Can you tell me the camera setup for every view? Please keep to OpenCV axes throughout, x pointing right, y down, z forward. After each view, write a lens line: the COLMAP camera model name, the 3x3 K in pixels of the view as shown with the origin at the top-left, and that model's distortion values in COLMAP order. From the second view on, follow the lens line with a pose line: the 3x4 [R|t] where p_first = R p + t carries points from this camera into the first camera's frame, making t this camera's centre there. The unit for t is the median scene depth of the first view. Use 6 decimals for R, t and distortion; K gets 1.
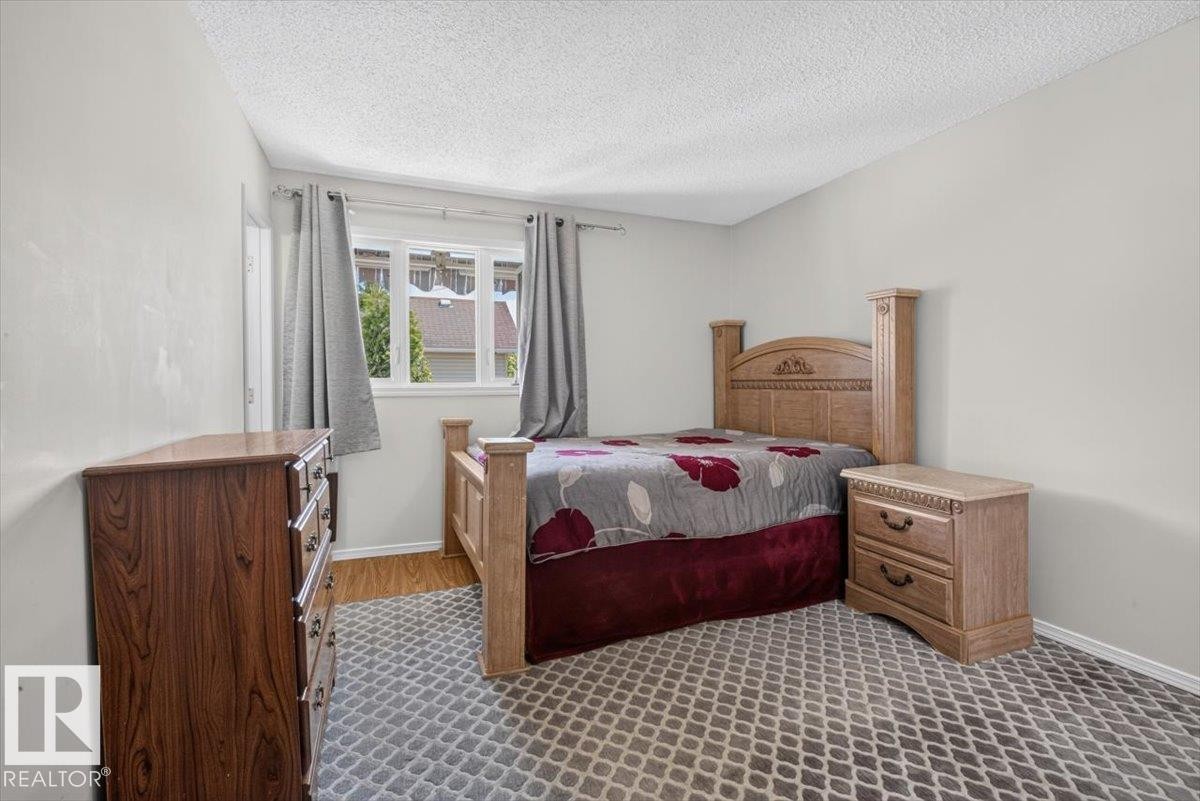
lens RADIAL K [[533.1, 0, 595.5], [0, 533.1, 390.2], [0, 0, 1]] dist [-0.010592, 0.003243]
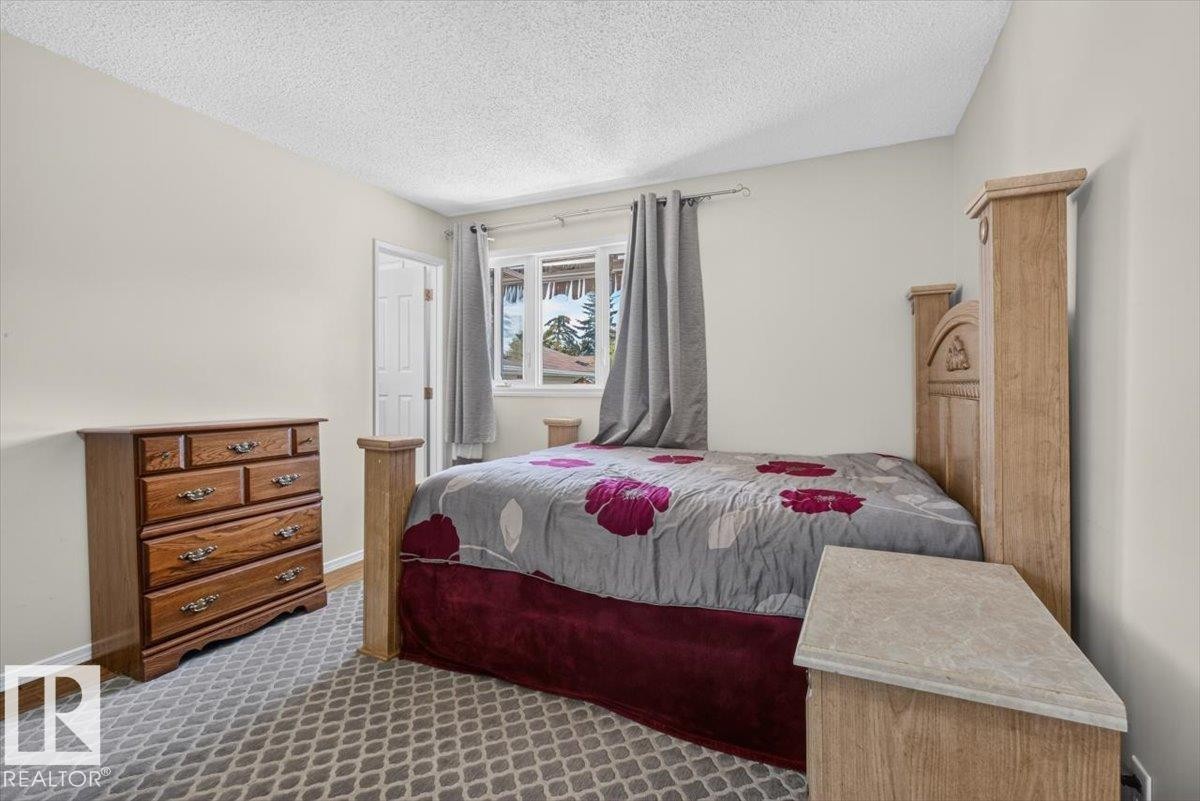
lens RADIAL K [[533.1, 0, 607.2], [0, 533.1, 382.0], [0, 0, 1]] dist [-0.010592, 0.003243]
pose [[0.687399, 0.005233, -0.726261, 0.801442], [-0.016367, 0.999832, -0.008287, -0.014629], [0.726096, 0.017583, 0.687369, 0.513476]]
